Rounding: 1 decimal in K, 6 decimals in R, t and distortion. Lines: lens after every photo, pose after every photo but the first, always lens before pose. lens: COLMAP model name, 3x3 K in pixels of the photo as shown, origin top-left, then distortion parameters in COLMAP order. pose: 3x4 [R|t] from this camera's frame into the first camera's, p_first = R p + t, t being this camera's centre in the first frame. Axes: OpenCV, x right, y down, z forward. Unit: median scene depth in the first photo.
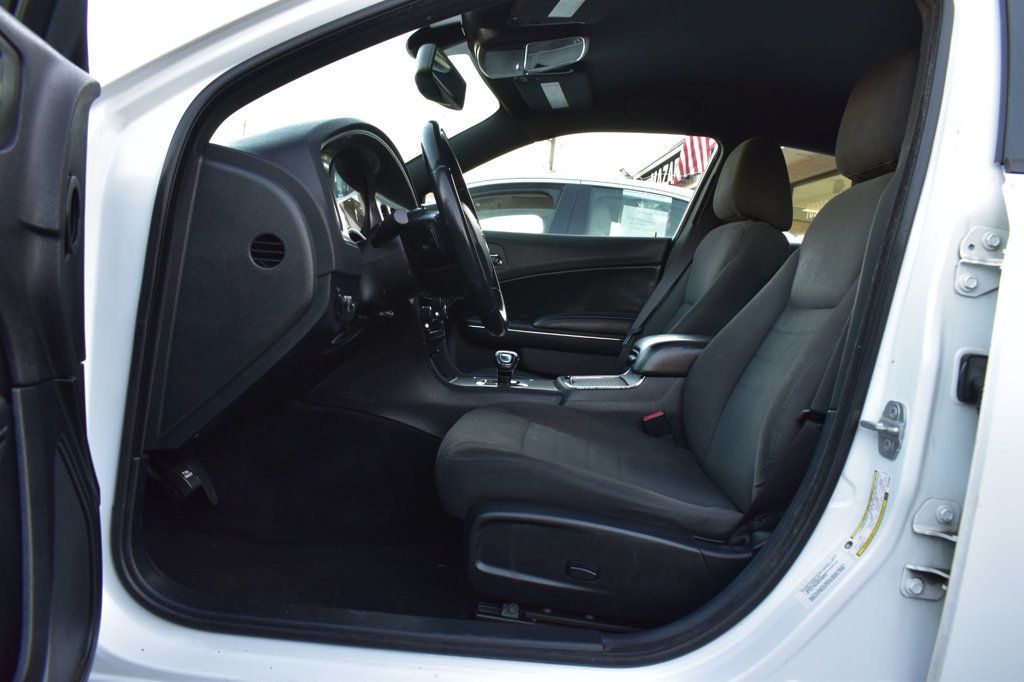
lens RADIAL K [[733.0, 0, 512.0], [0, 733.0, 341.0], [0, 0, 1]] dist [-0.084637, 0.000765]
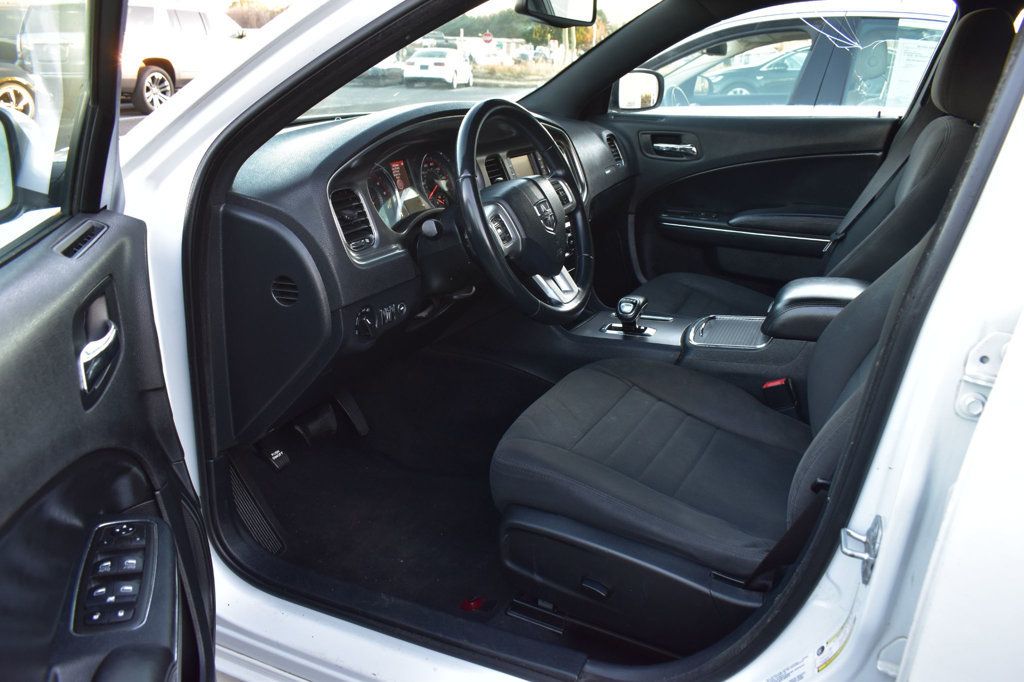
lens RADIAL K [[733.0, 0, 512.0], [0, 733.0, 341.0], [0, 0, 1]] dist [-0.084637, 0.000765]
pose [[0.924873, 0.048663, -0.377150, 0.348469], [0.039979, 0.973840, 0.223692, -0.248771], [0.378169, -0.221965, 0.898732, 0.113605]]
